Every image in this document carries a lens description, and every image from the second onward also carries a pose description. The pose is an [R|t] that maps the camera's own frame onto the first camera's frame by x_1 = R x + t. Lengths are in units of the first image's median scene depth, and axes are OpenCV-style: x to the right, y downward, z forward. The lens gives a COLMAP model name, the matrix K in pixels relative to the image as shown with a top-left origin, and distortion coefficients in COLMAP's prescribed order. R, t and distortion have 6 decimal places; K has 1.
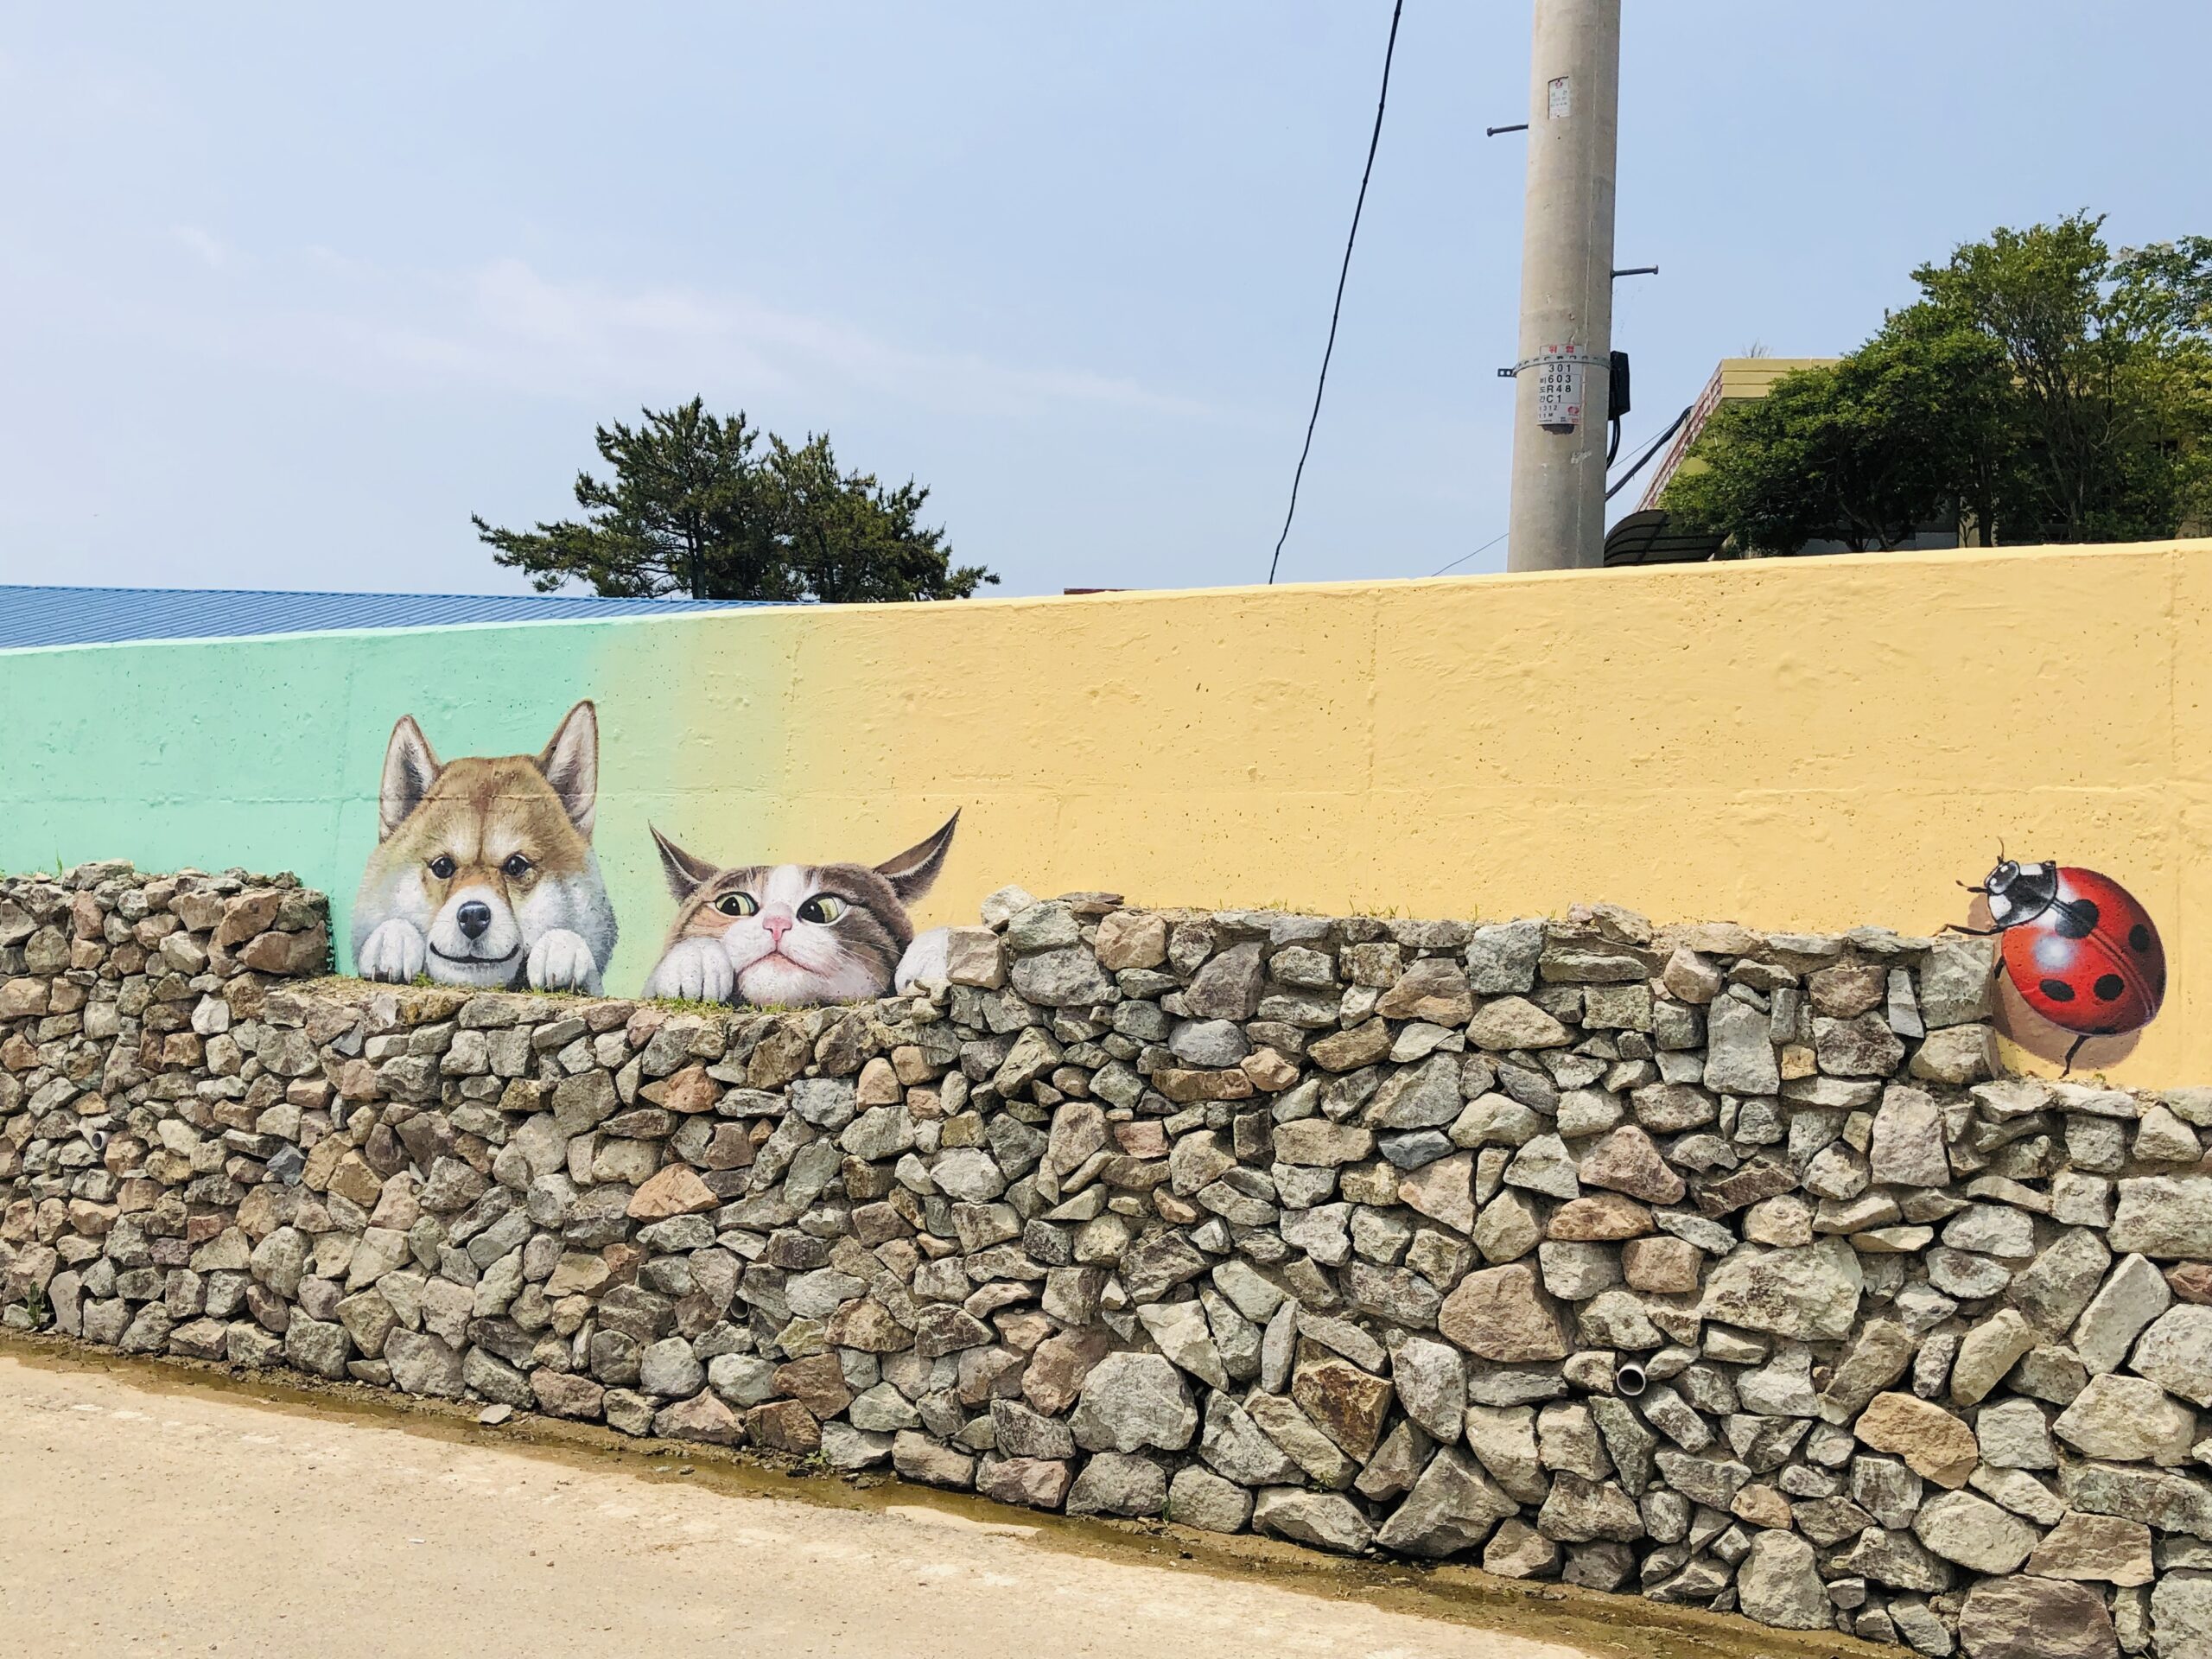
lens RADIAL K [[2018.2, 0, 1109.9], [0, 2018.2, 818.9], [0, 0, 1]] dist [-0.062149, 0.000000]
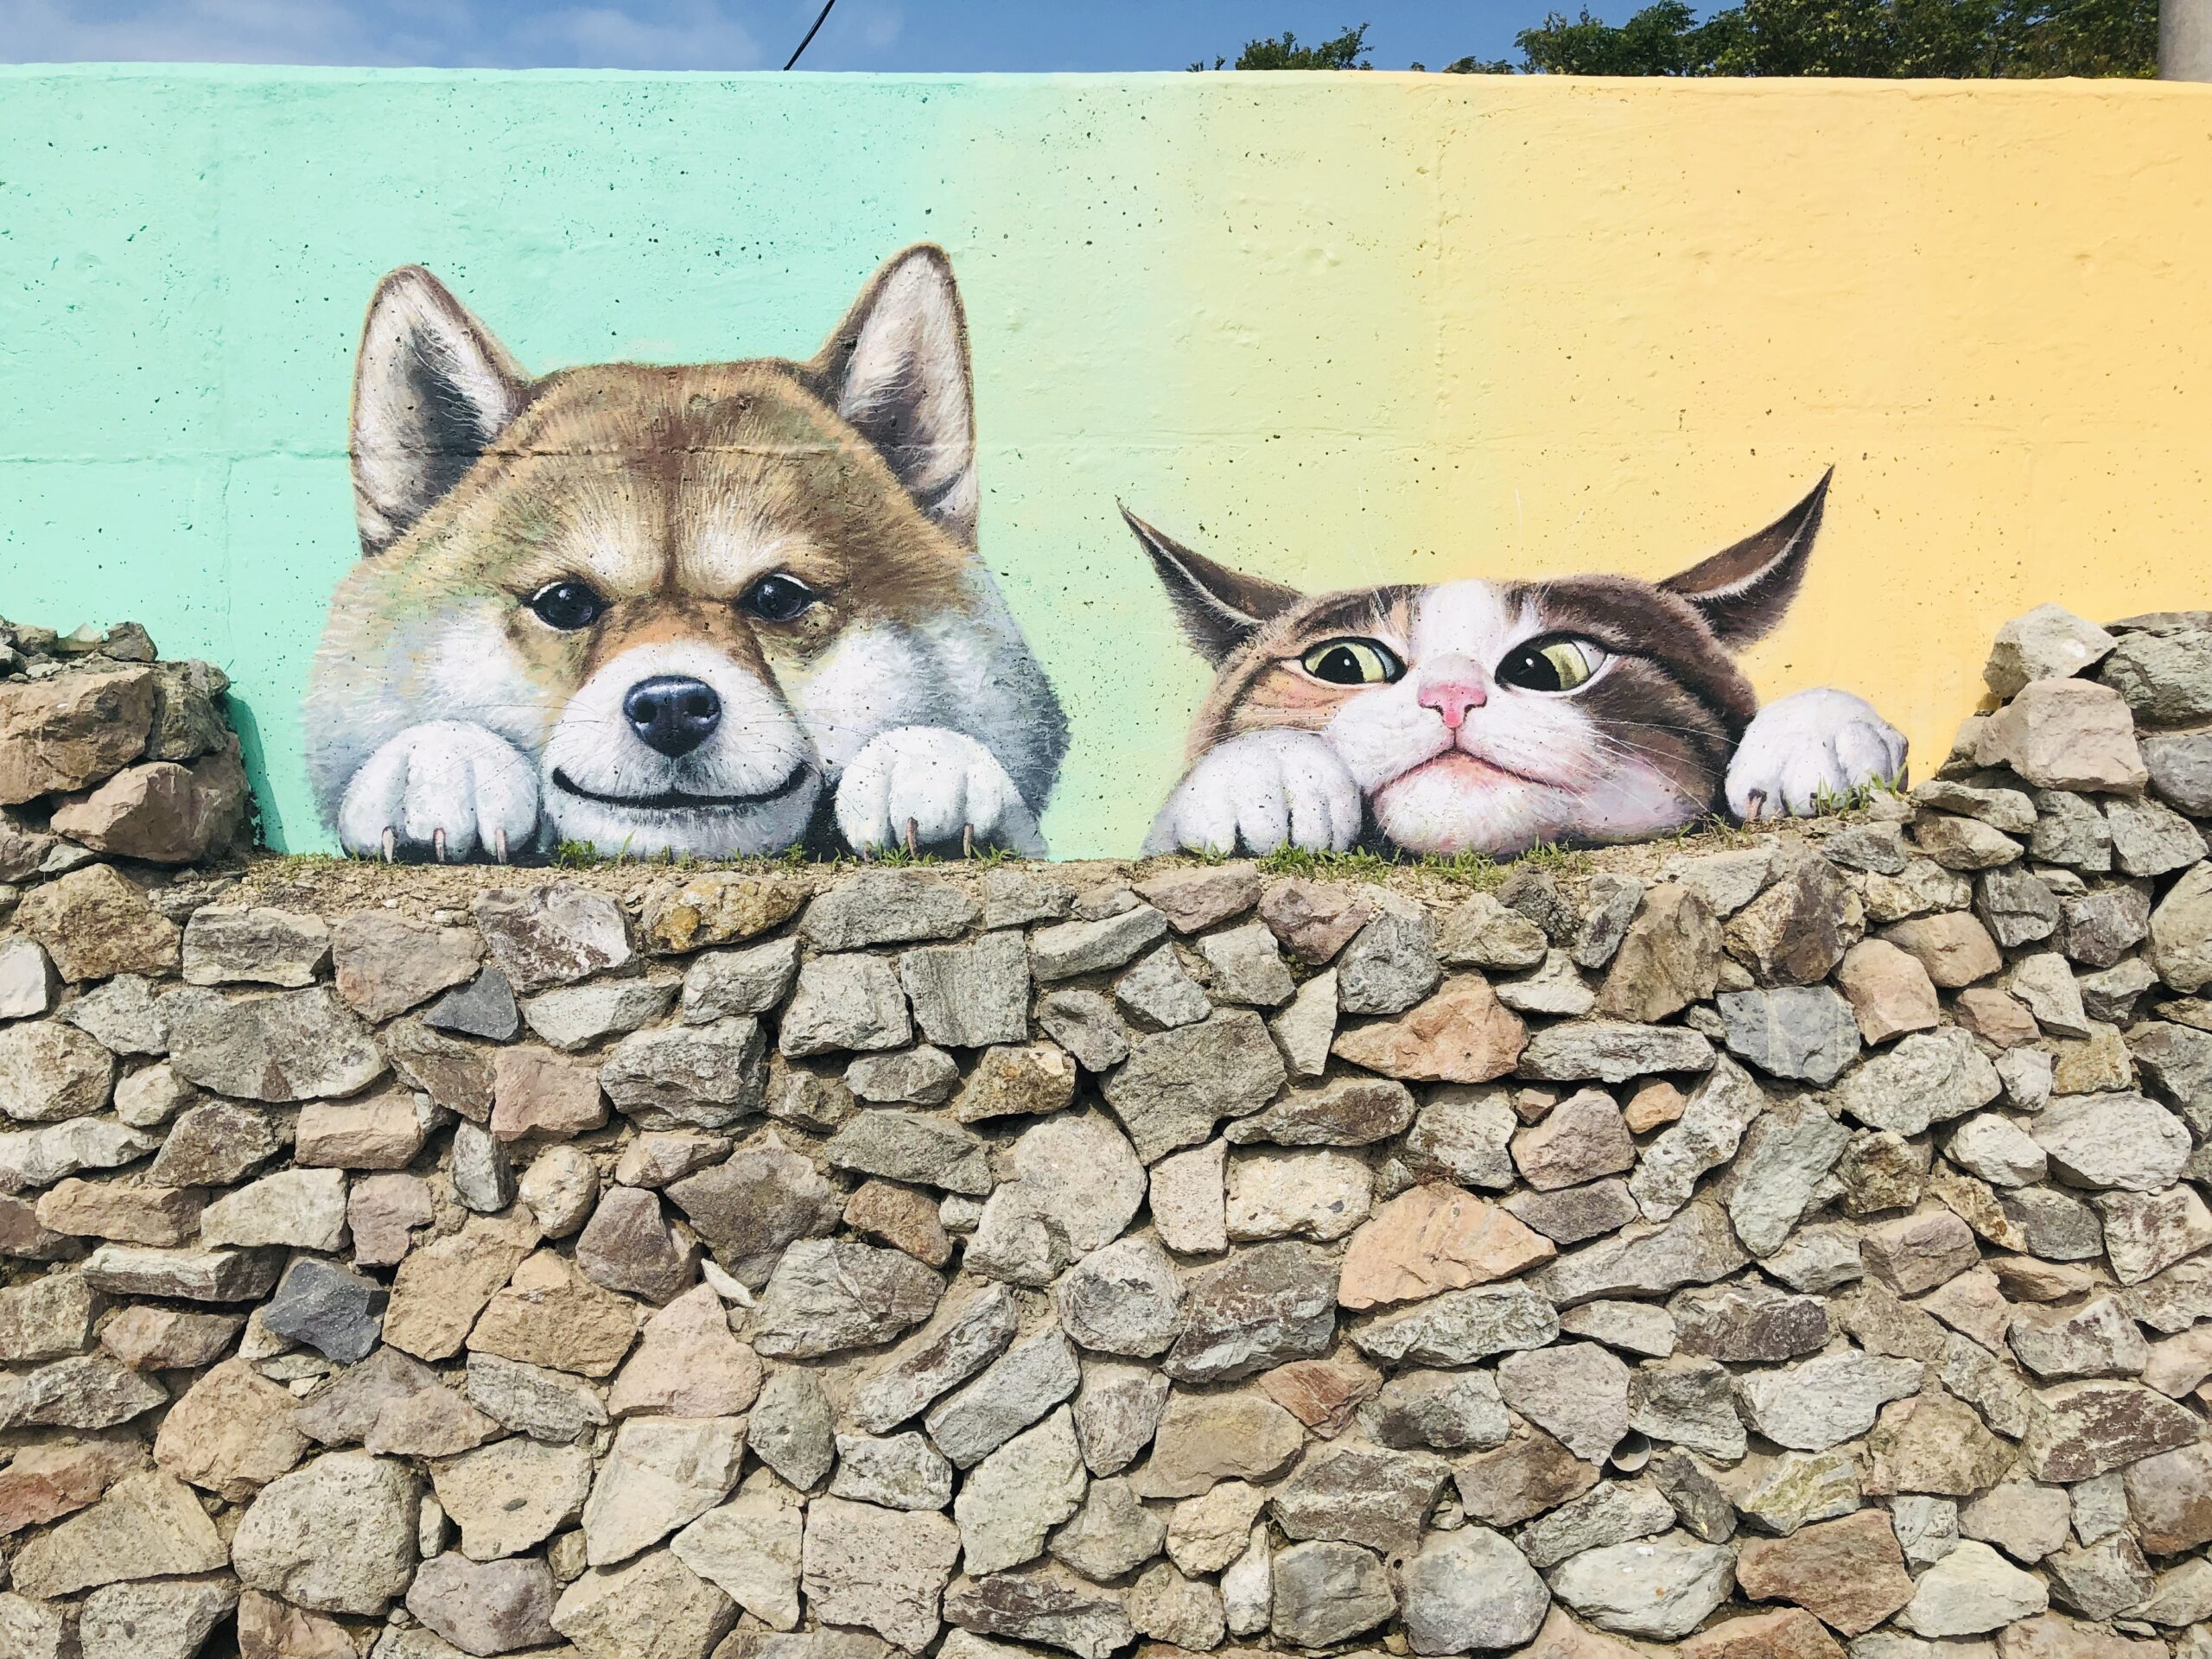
lens RADIAL K [[1817.5, 0, 1102.8], [0, 1817.5, 851.3], [0, 0, 1]] dist [0.023899, -0.033458]
pose [[0.877222, -0.069854, 0.474975, -0.465568], [0.010014, 0.991805, 0.127370, 0.030799], [-0.479980, -0.106975, 0.870733, 0.621606]]
